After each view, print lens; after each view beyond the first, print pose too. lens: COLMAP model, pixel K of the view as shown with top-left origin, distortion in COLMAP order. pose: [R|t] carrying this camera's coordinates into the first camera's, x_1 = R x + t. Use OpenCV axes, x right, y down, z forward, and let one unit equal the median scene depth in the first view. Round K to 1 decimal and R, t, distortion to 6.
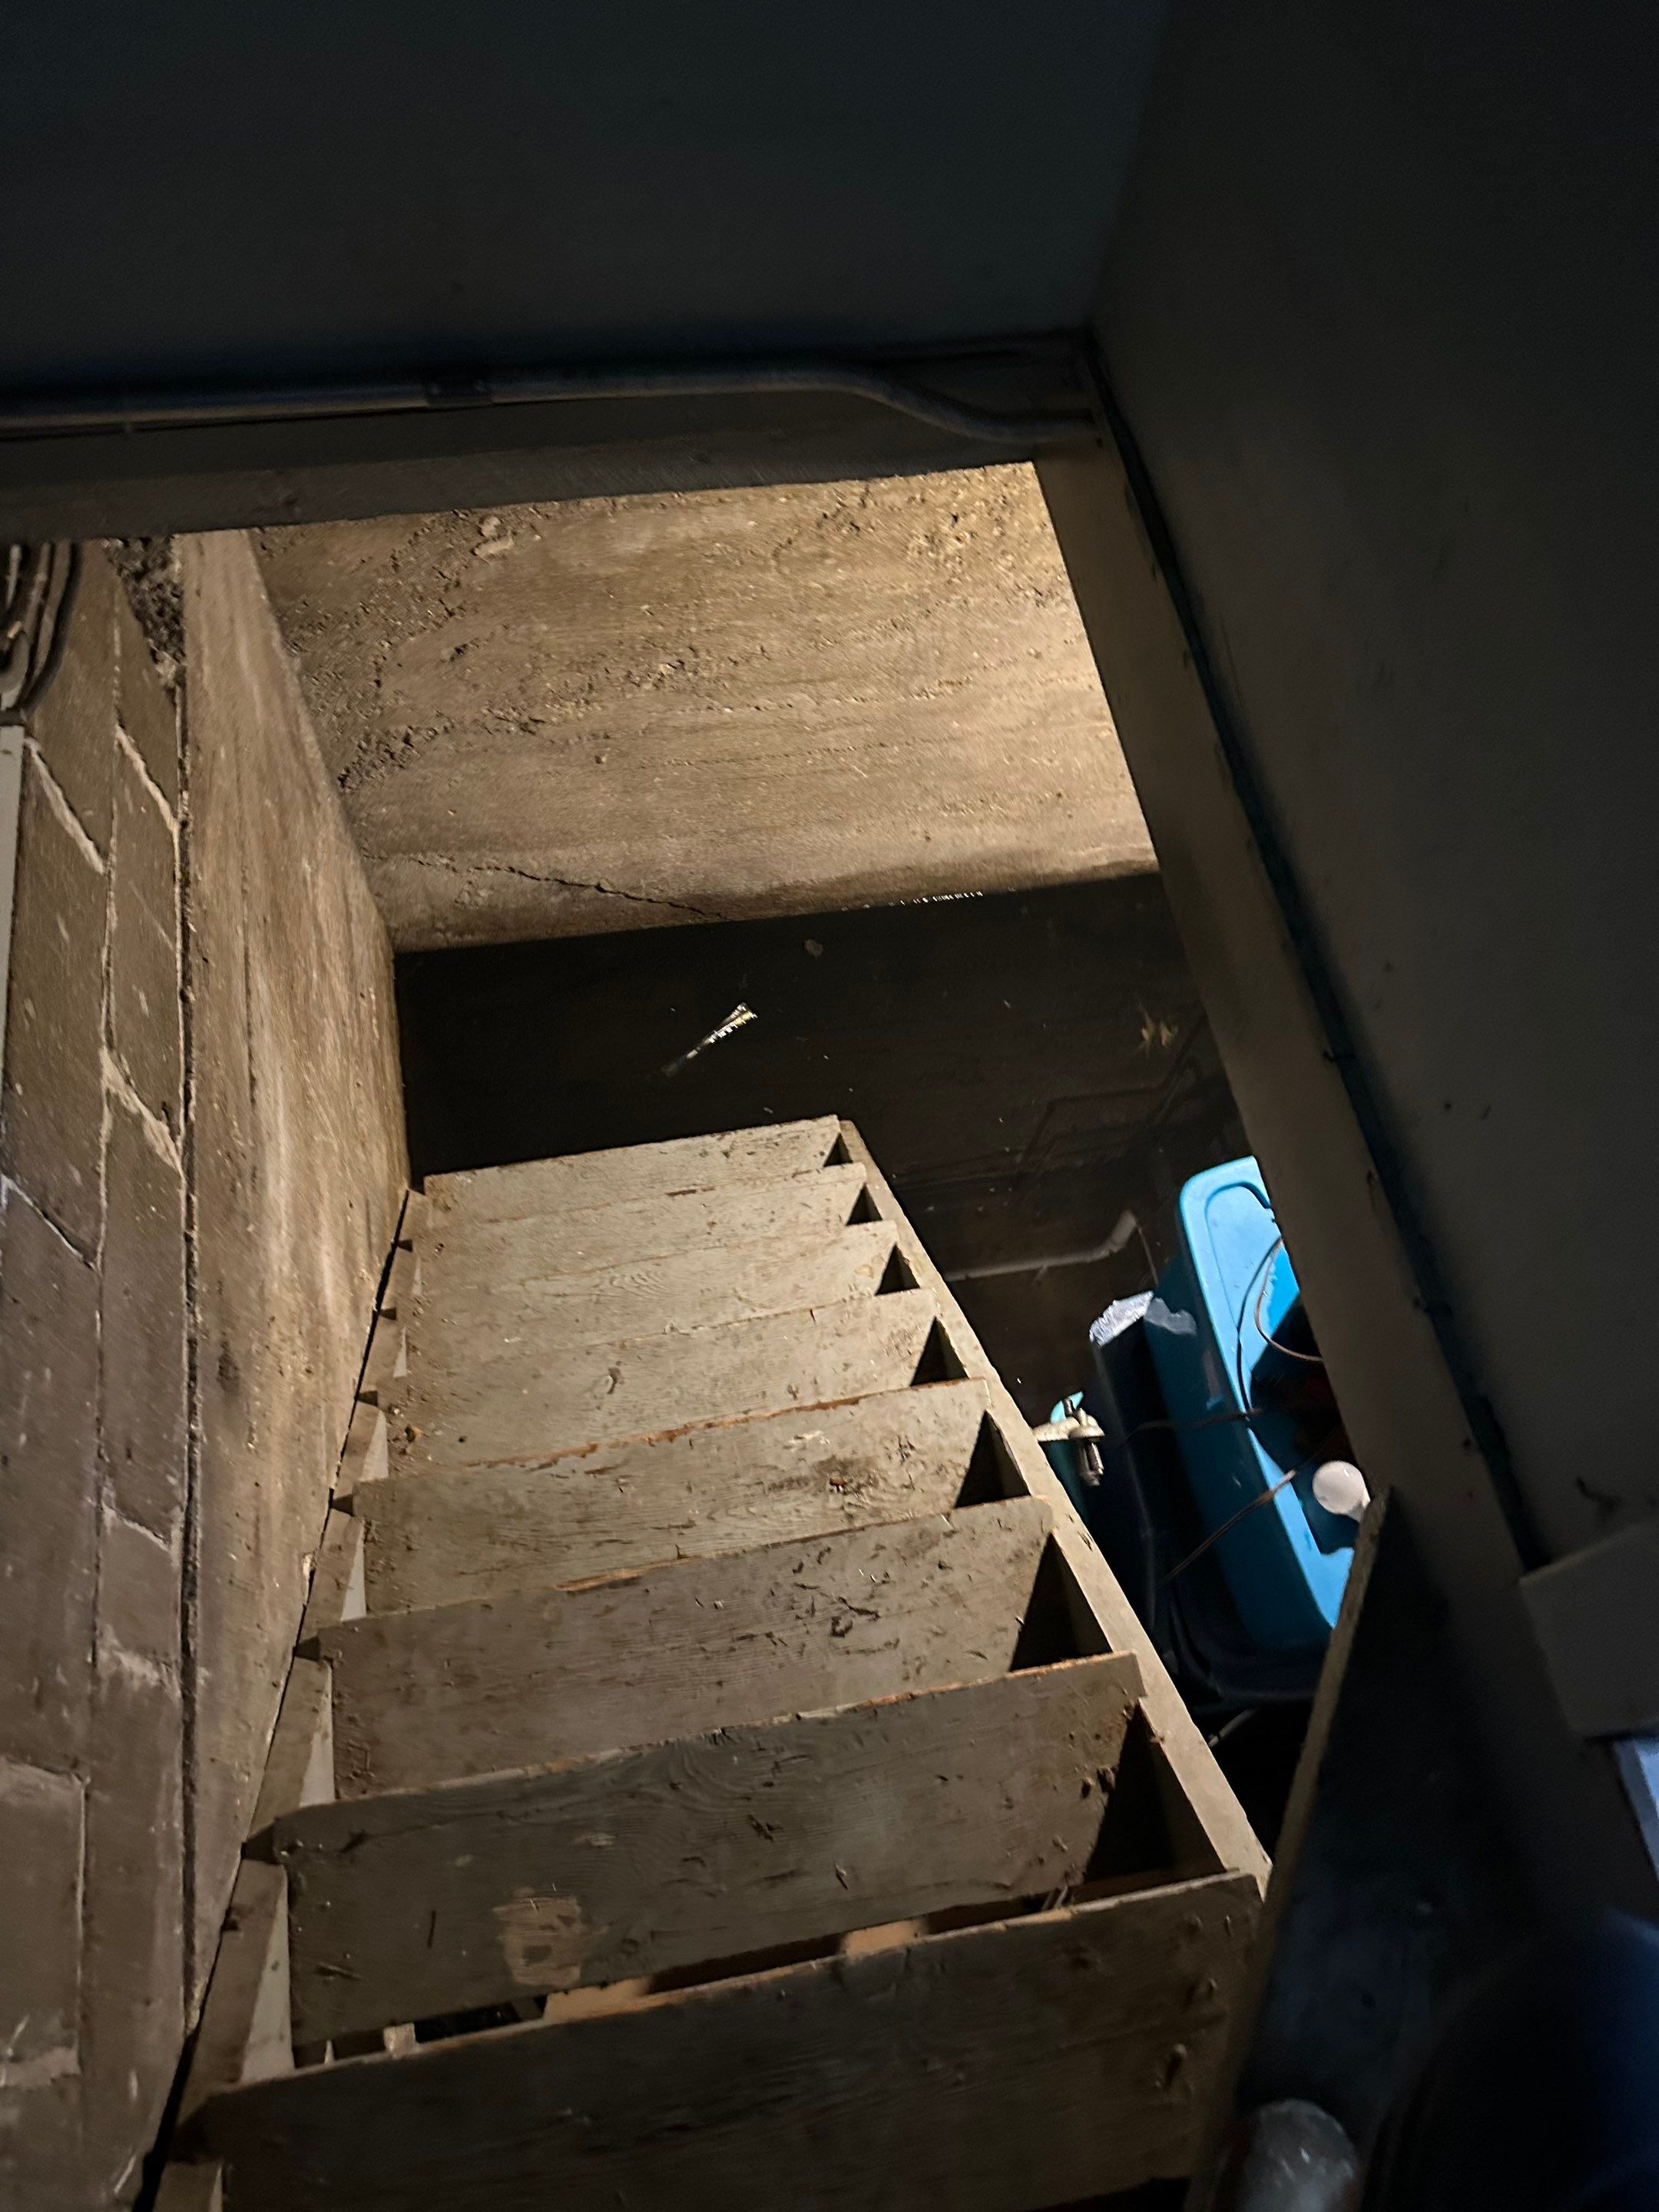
lens RADIAL K [[1518.4, 0, 829.1], [0, 1518.4, 1155.4], [0, 0, 1]] dist [0.001226, -0.000407]
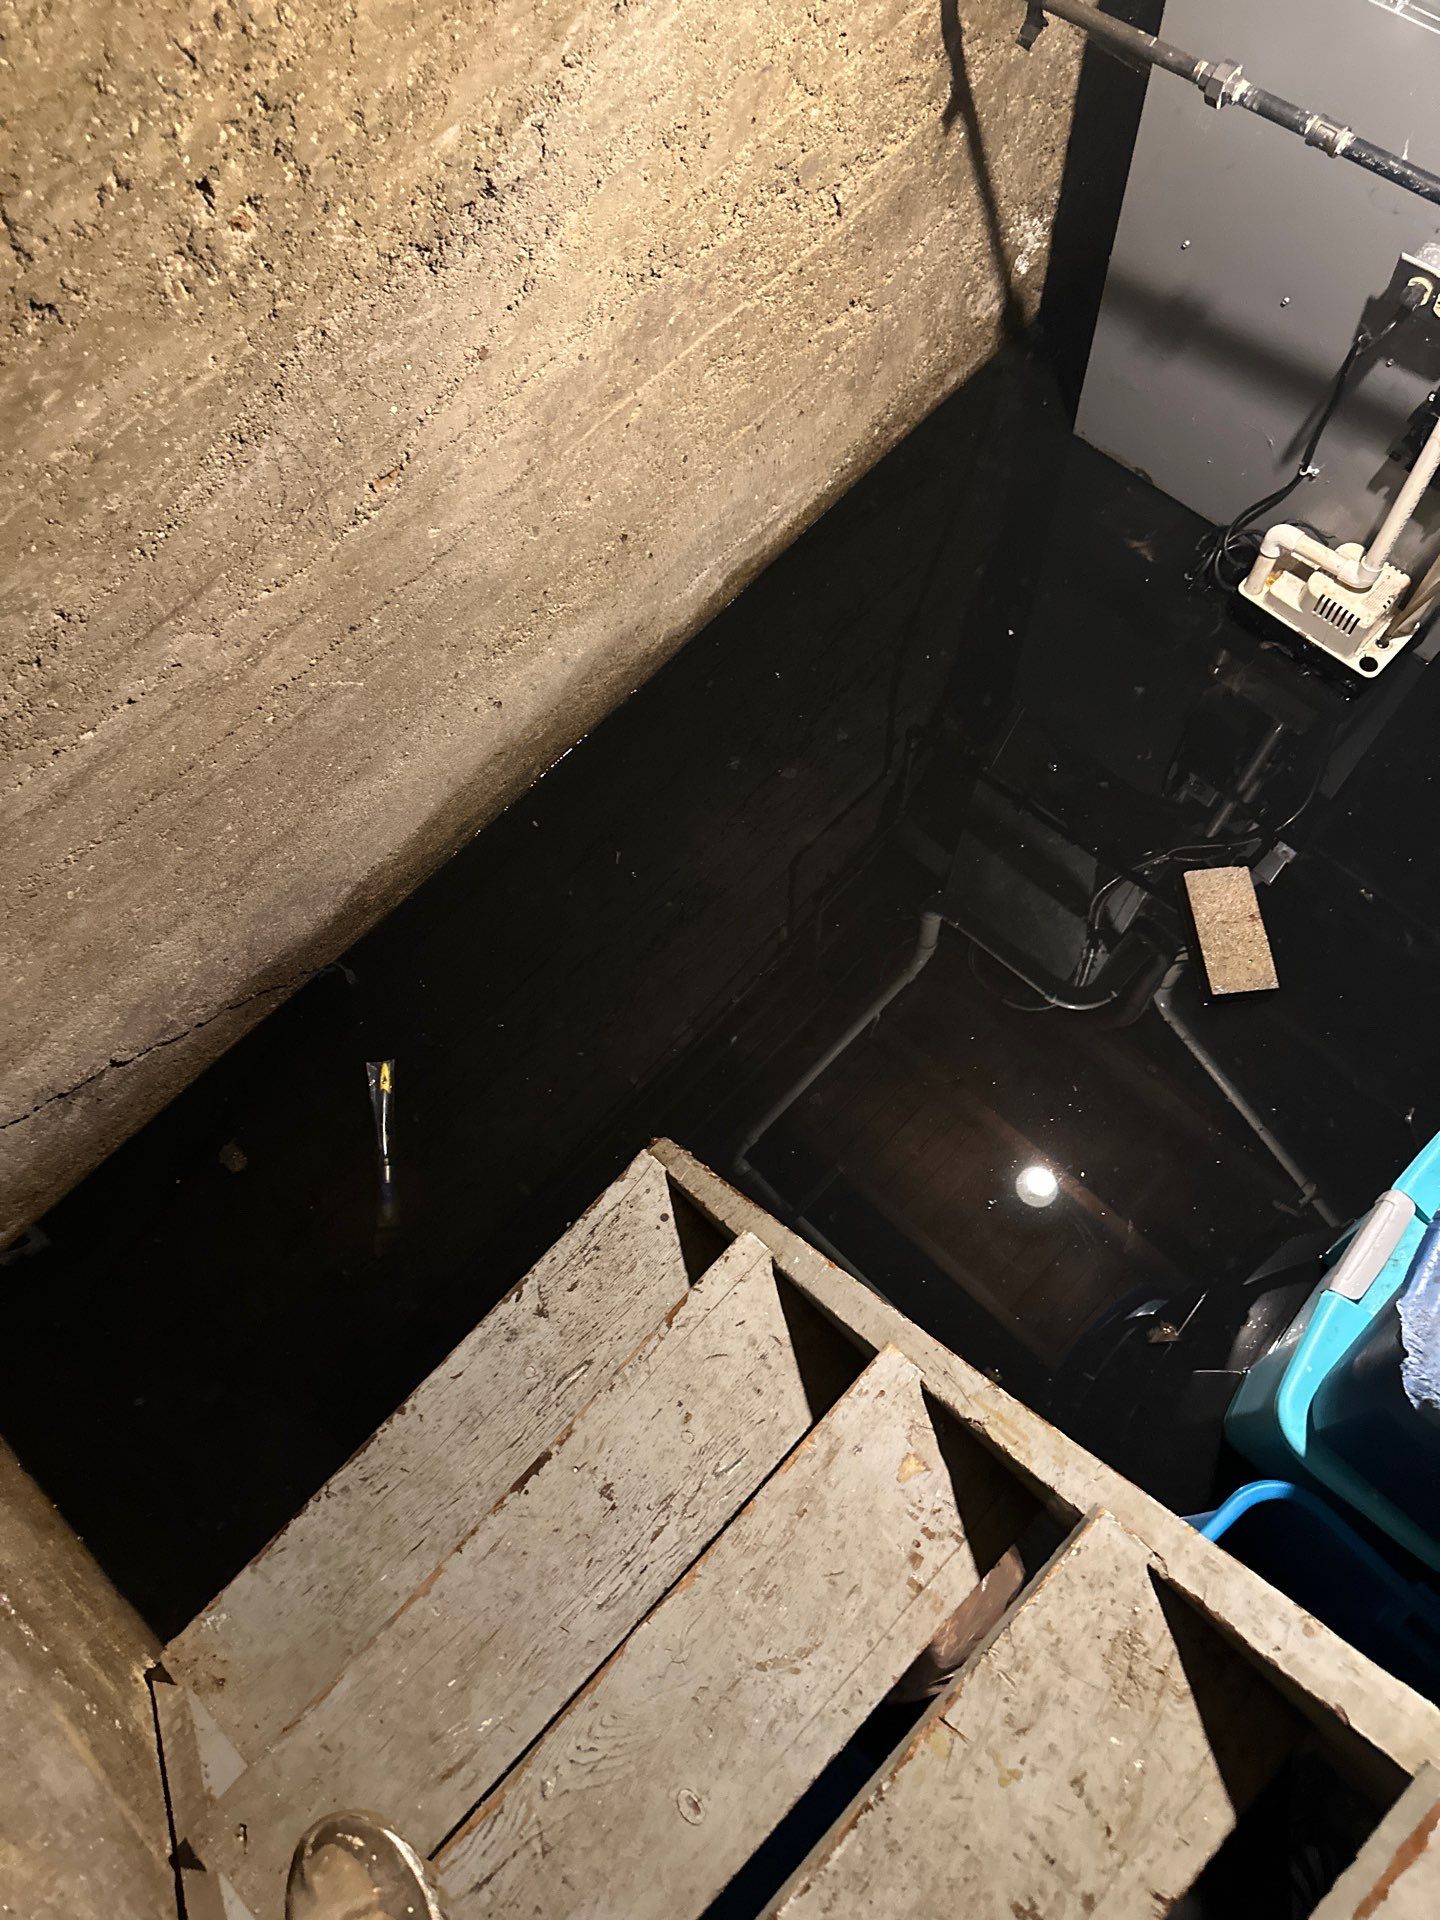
lens RADIAL K [[1358.9, 0, 720.0], [0, 1358.9, 960.0], [0, 0, 1]] dist [-0.002674, -0.024205]
pose [[0.805559, -0.585090, 0.093508, 0.025572], [0.577502, 0.810610, 0.096971, -0.137958], [-0.132536, -0.024115, 0.990885, 0.465118]]
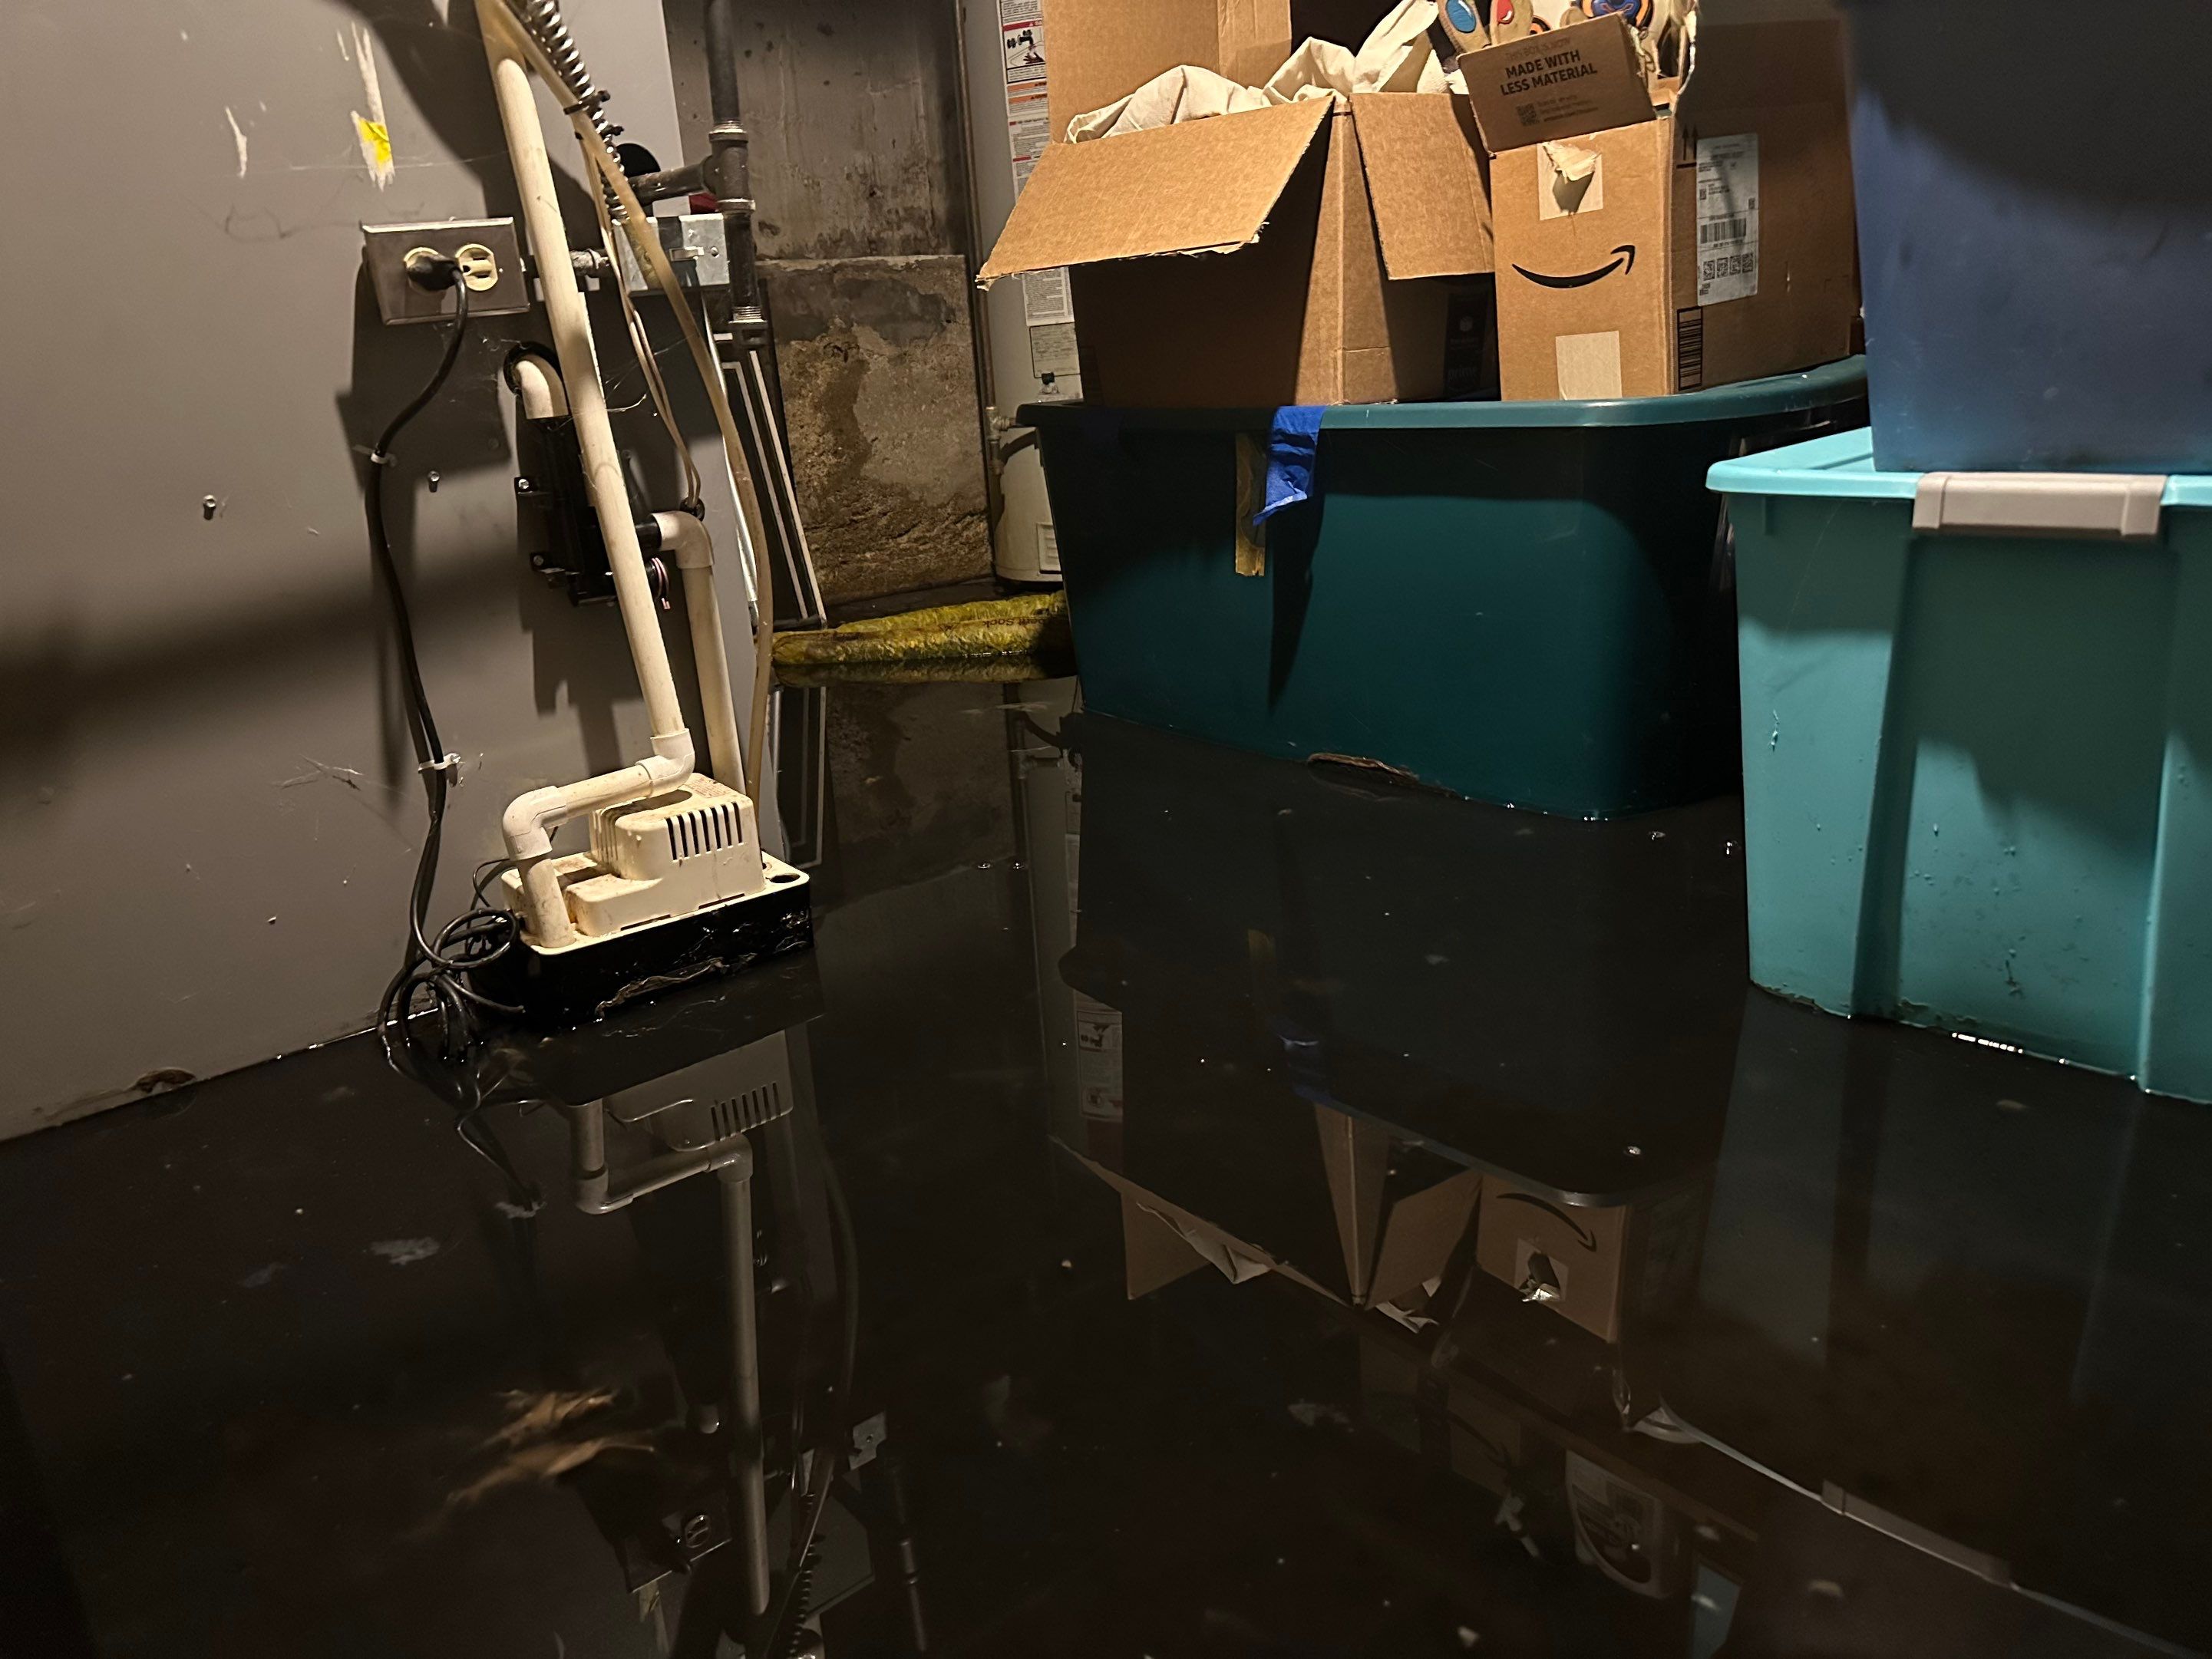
lens RADIAL K [[1518.2, 0, 1067.5], [0, 1518.2, 828.8], [0, 0, 1]] dist [0.001226, -0.000407]
pose [[-0.483587, -0.289181, 0.826146, 0.019239], [0.806086, 0.220709, 0.549101, -0.202589], [-0.341127, 0.931484, 0.126372, 1.120745]]
